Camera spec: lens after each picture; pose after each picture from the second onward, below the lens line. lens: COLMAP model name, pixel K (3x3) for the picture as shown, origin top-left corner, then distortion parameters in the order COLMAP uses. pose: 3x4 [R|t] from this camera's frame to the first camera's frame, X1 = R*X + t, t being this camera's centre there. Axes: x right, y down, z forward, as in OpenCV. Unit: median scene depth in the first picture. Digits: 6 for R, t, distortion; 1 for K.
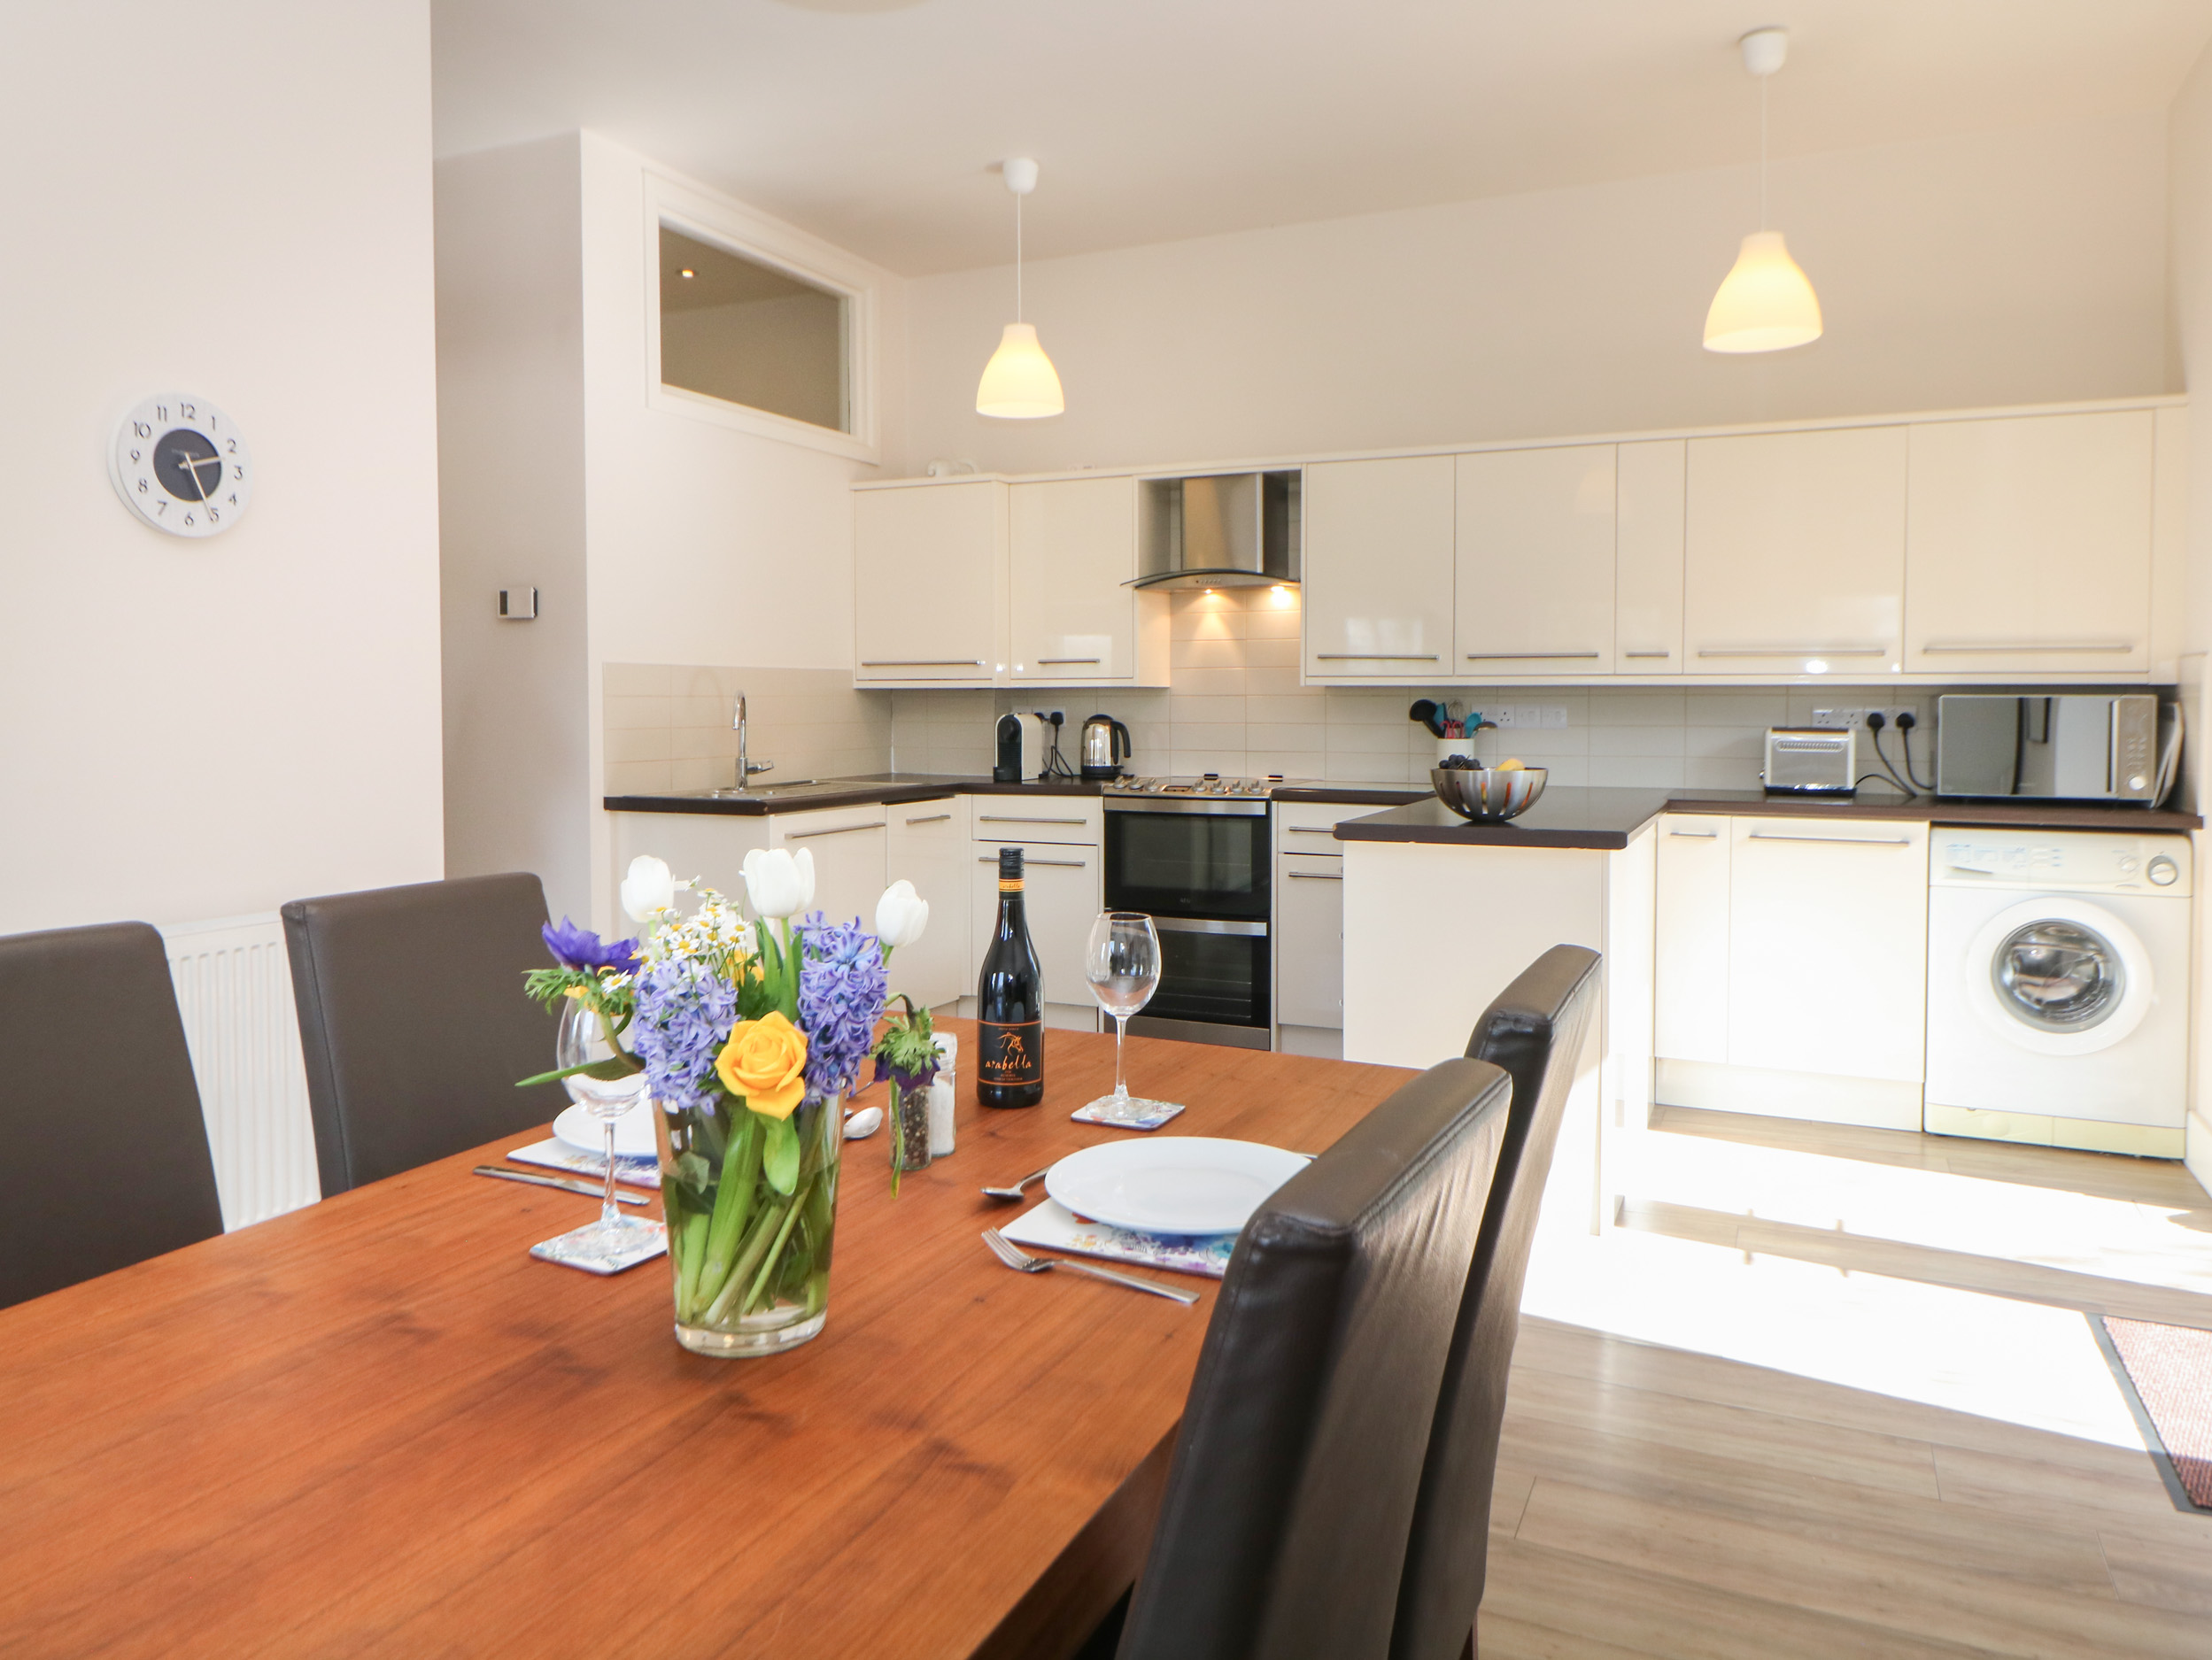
lens RADIAL K [[1501.1, 0, 1121.4], [0, 1501.1, 740.2], [0, 0, 1]] dist [0.001353, 0.000712]
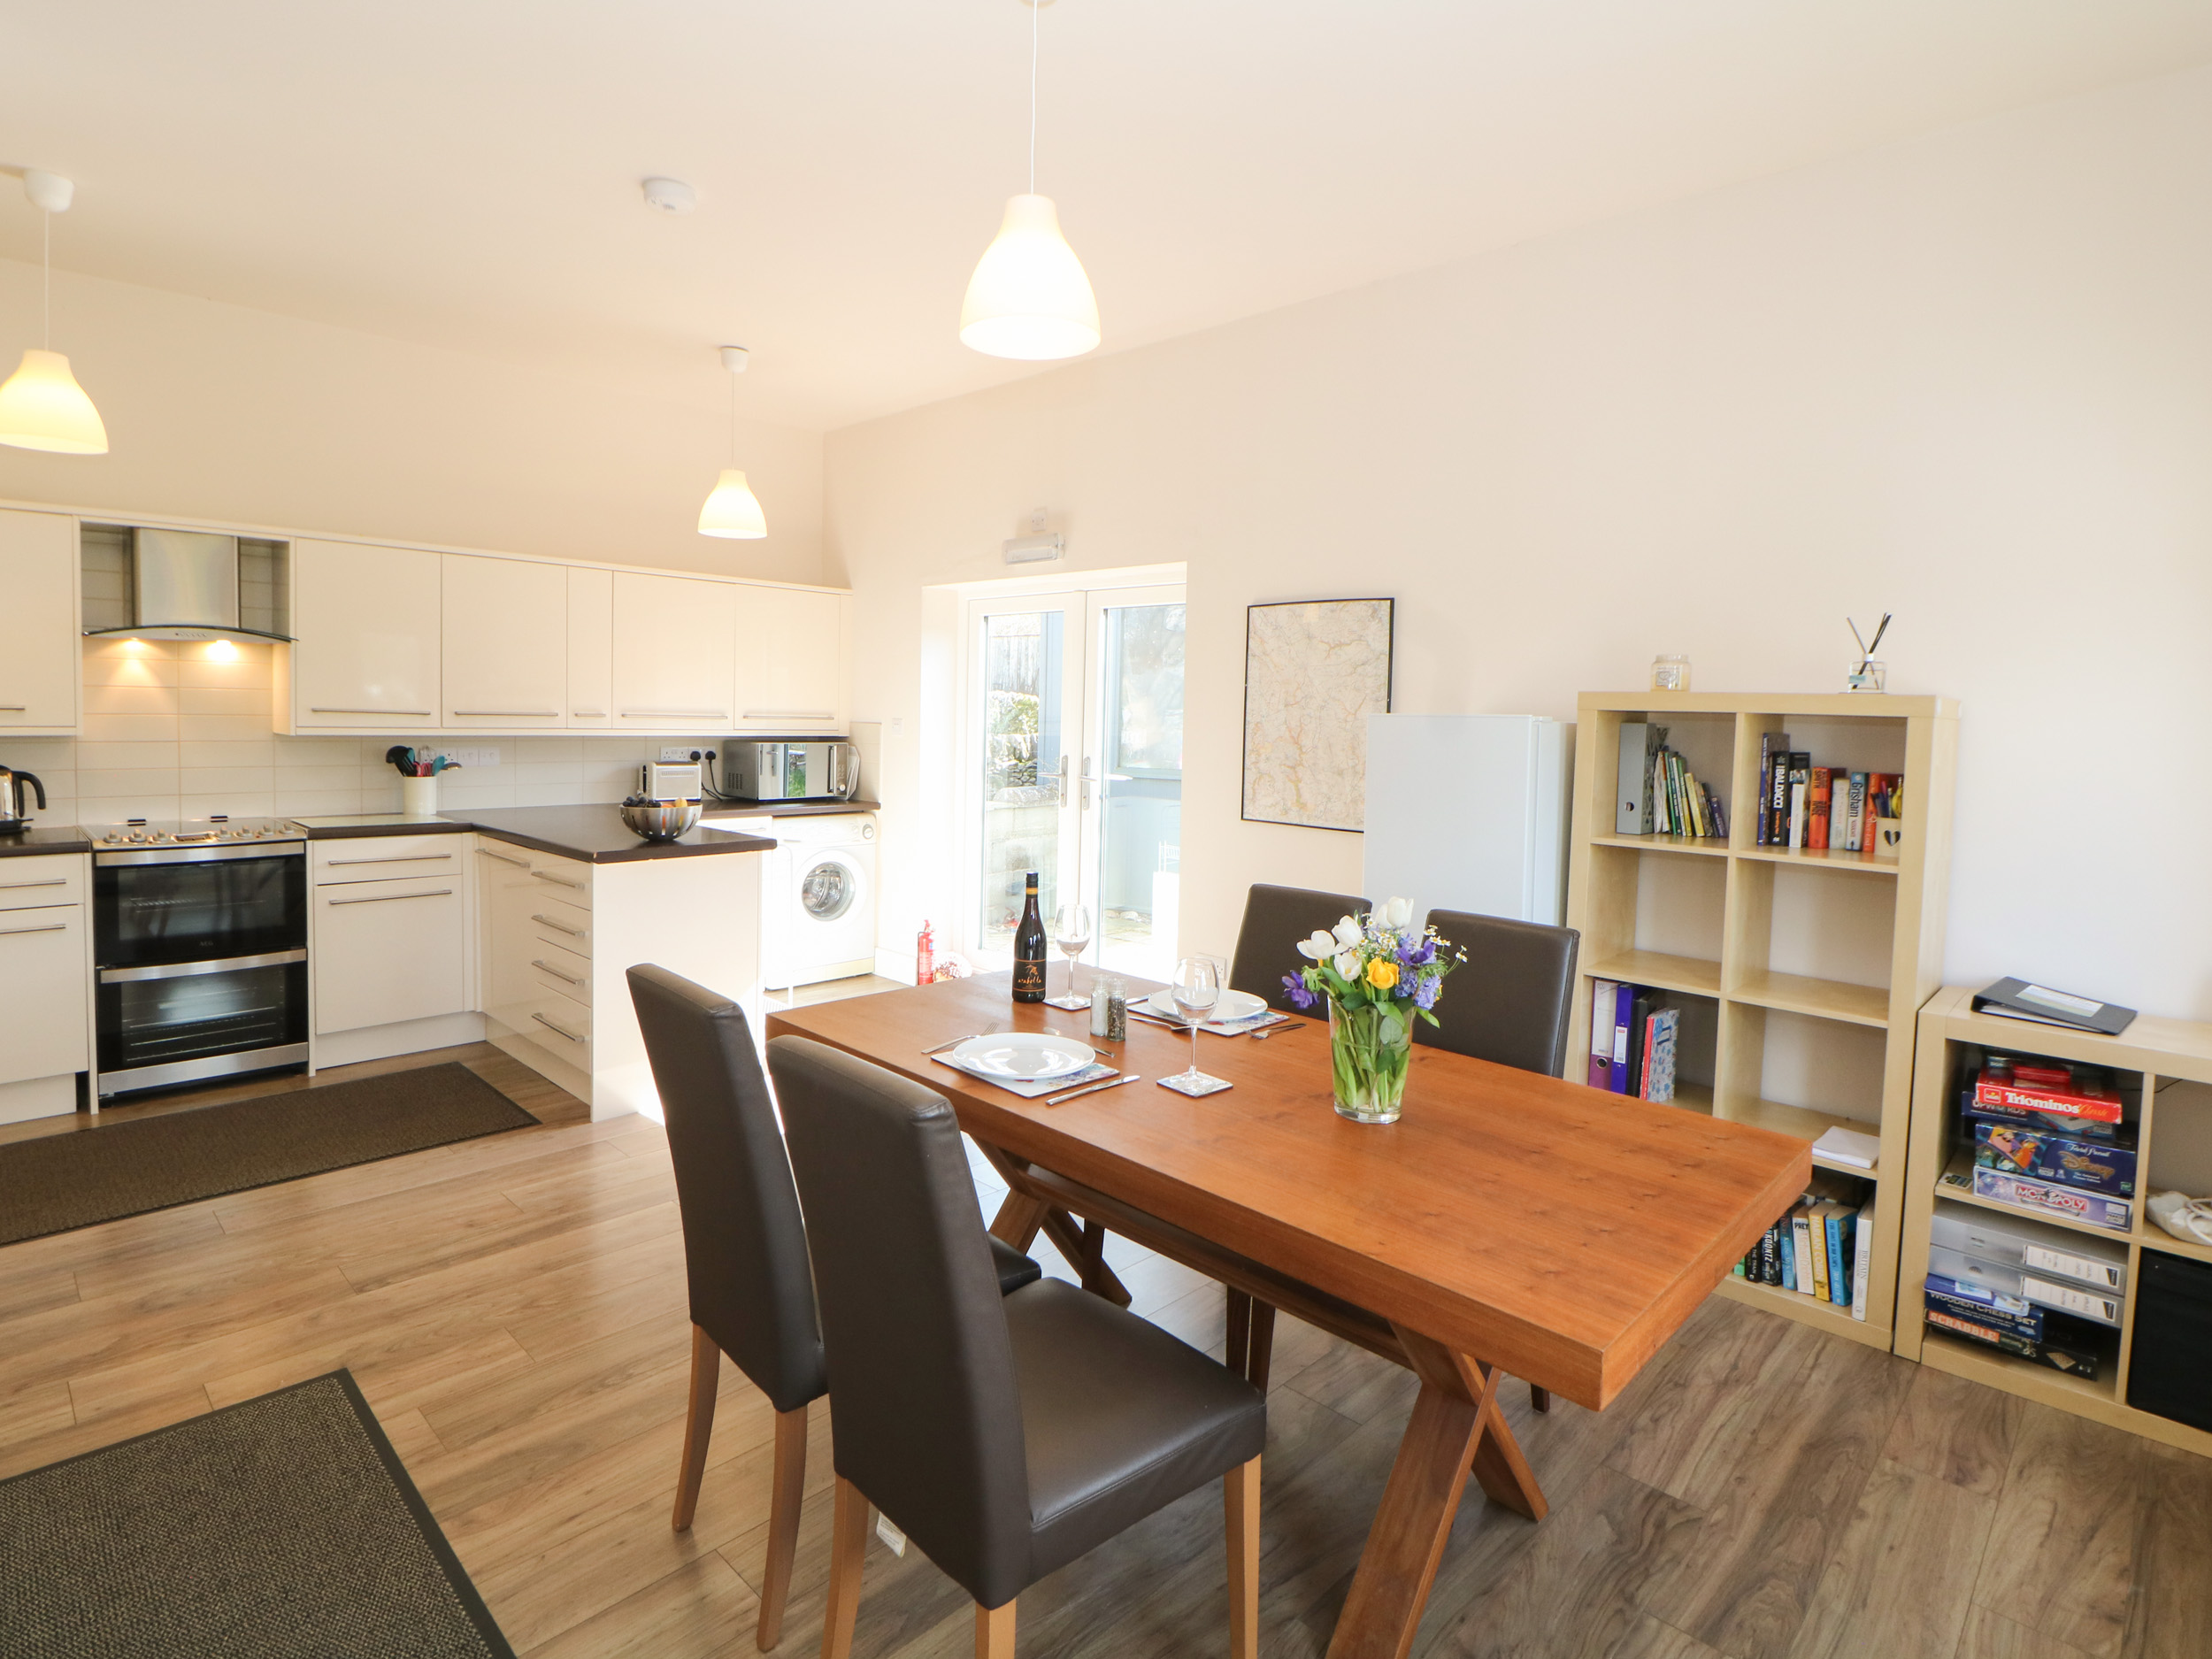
lens RADIAL K [[1139.0, 0, 1110.4], [0, 1139.0, 767.4], [0, 0, 1]] dist [-0.003198, -0.010922]
pose [[0.332525, -0.036683, 0.942381, -0.492676], [0.007982, 0.999317, 0.036082, -0.039473], [-0.943061, -0.004476, 0.332591, 0.149390]]
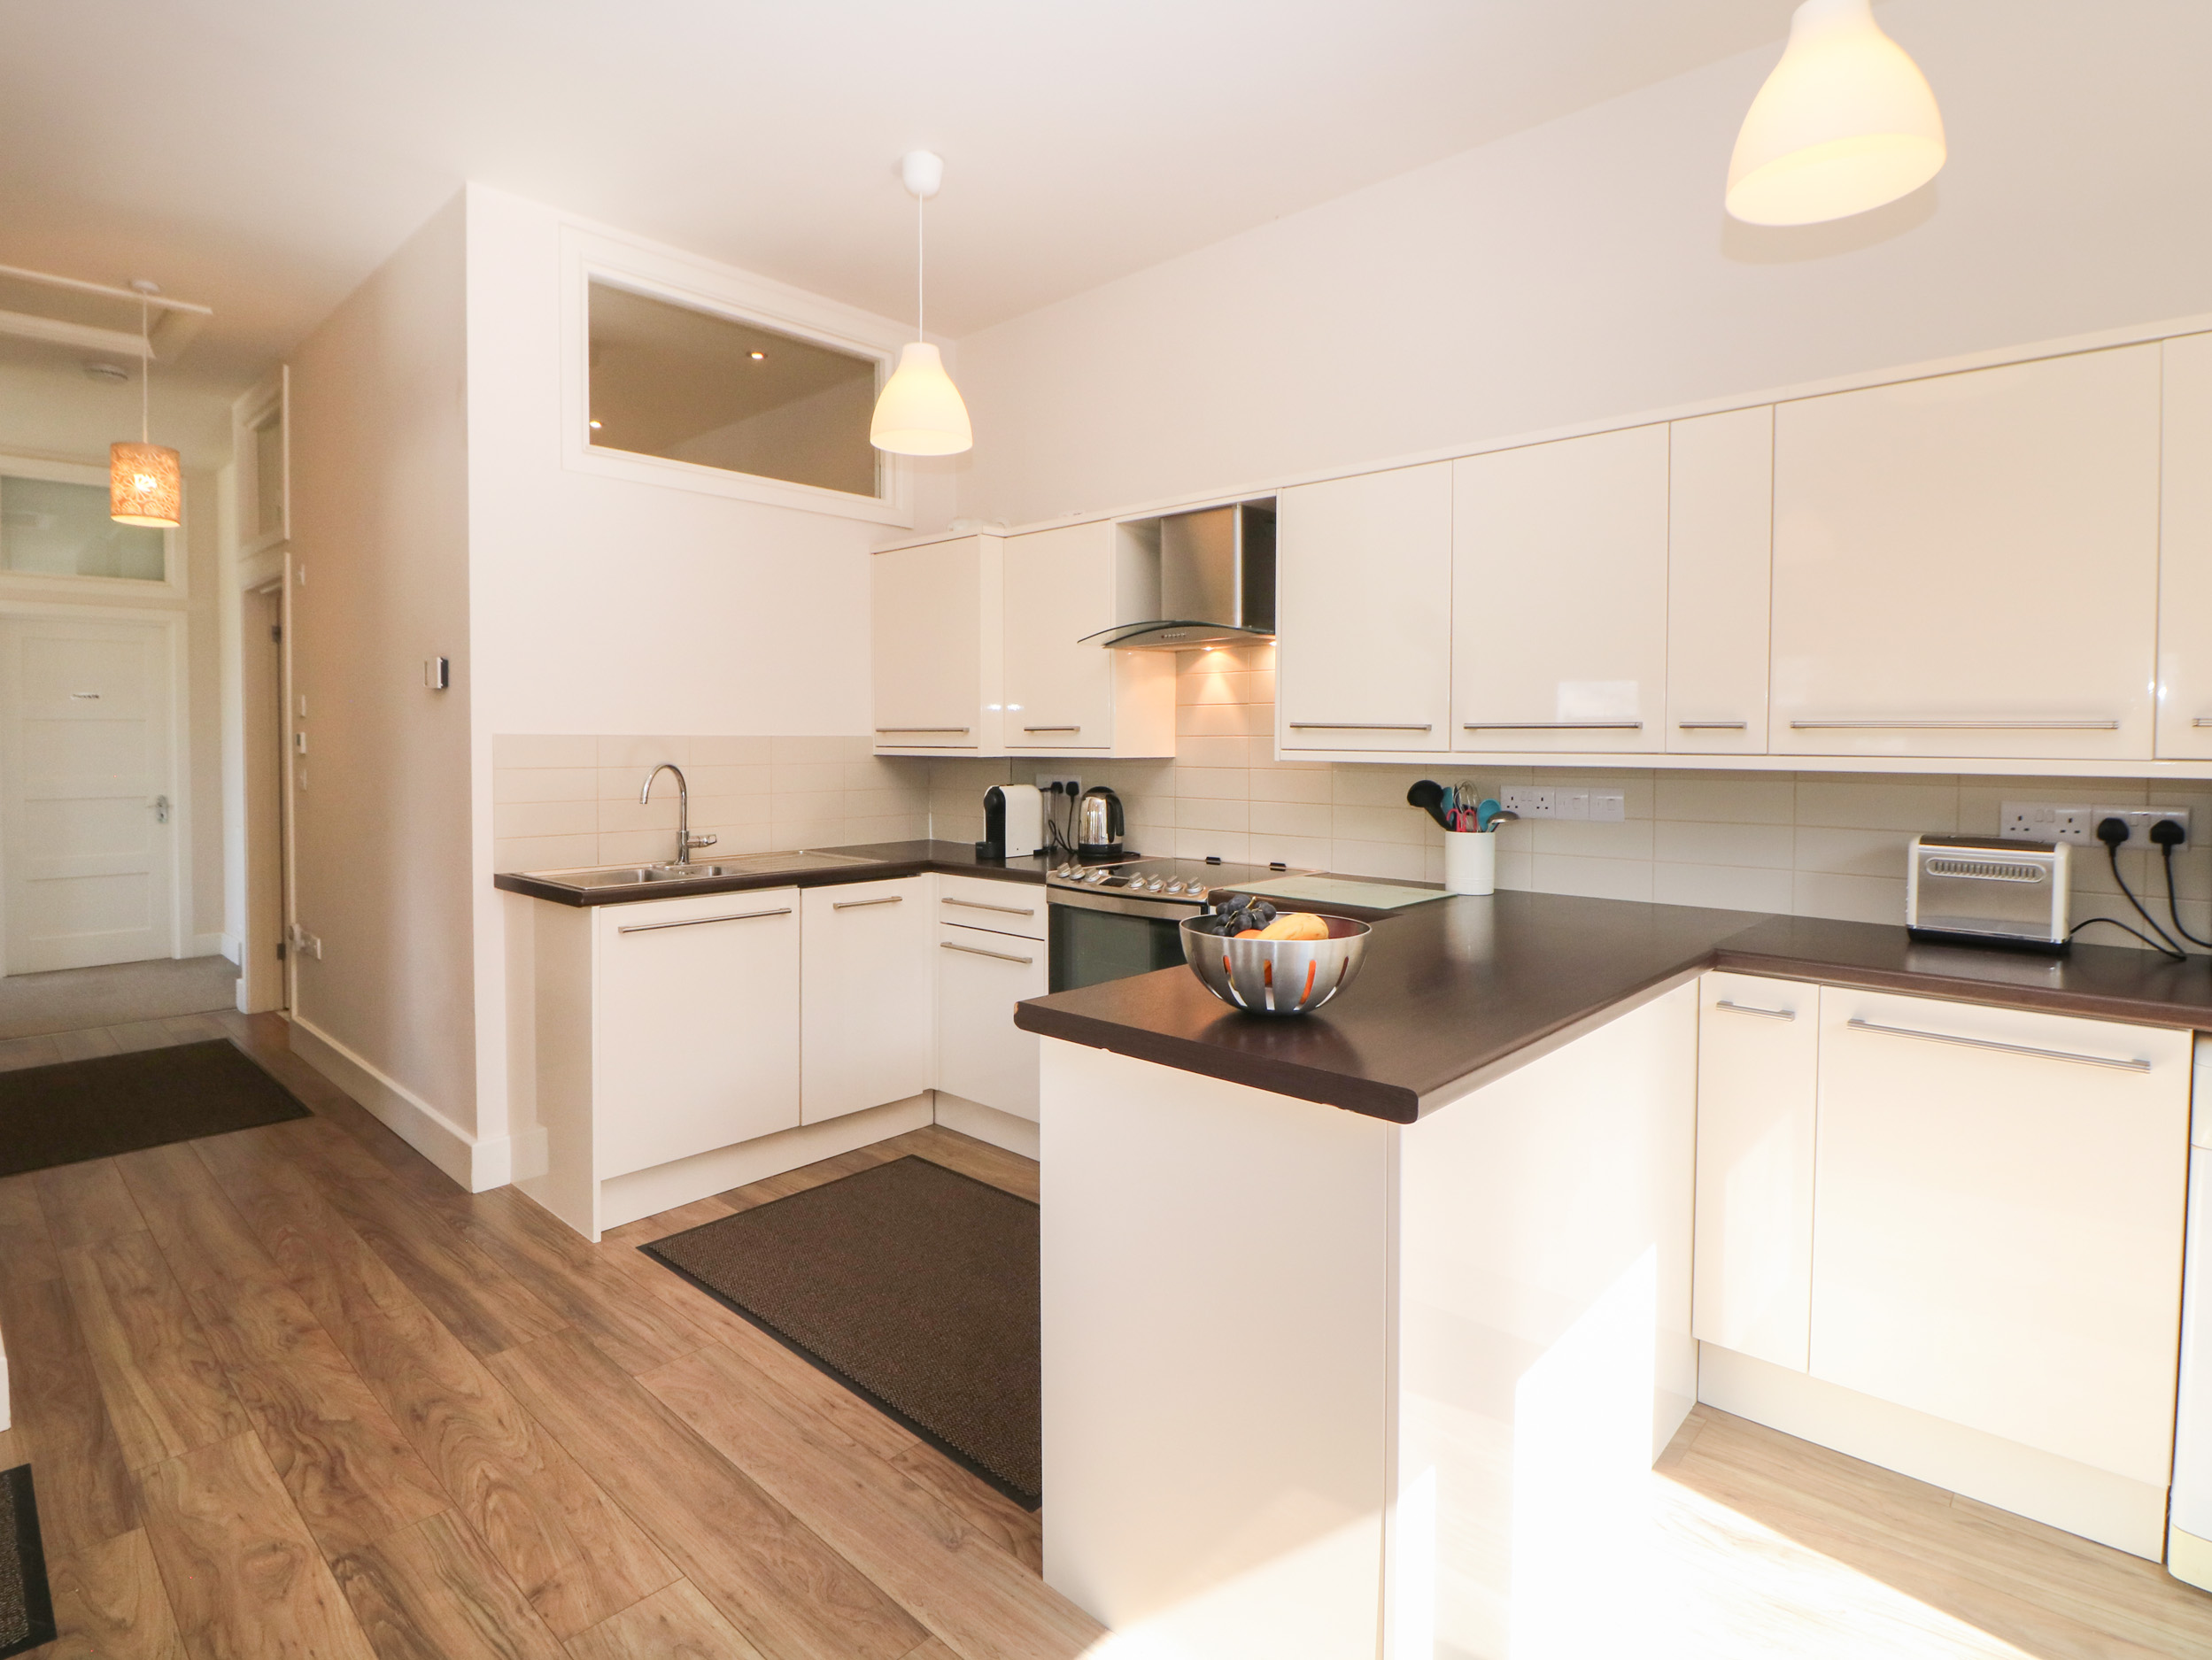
lens RADIAL K [[1138.9, 0, 1110.4], [0, 1138.9, 768.0], [0, 0, 1]] dist [-0.003198, -0.010922]
pose [[0.950300, 0.011253, -0.311132, 0.236378], [-0.012403, 0.999922, -0.001718, -0.031317], [0.311088, 0.005492, 0.950365, 0.397571]]
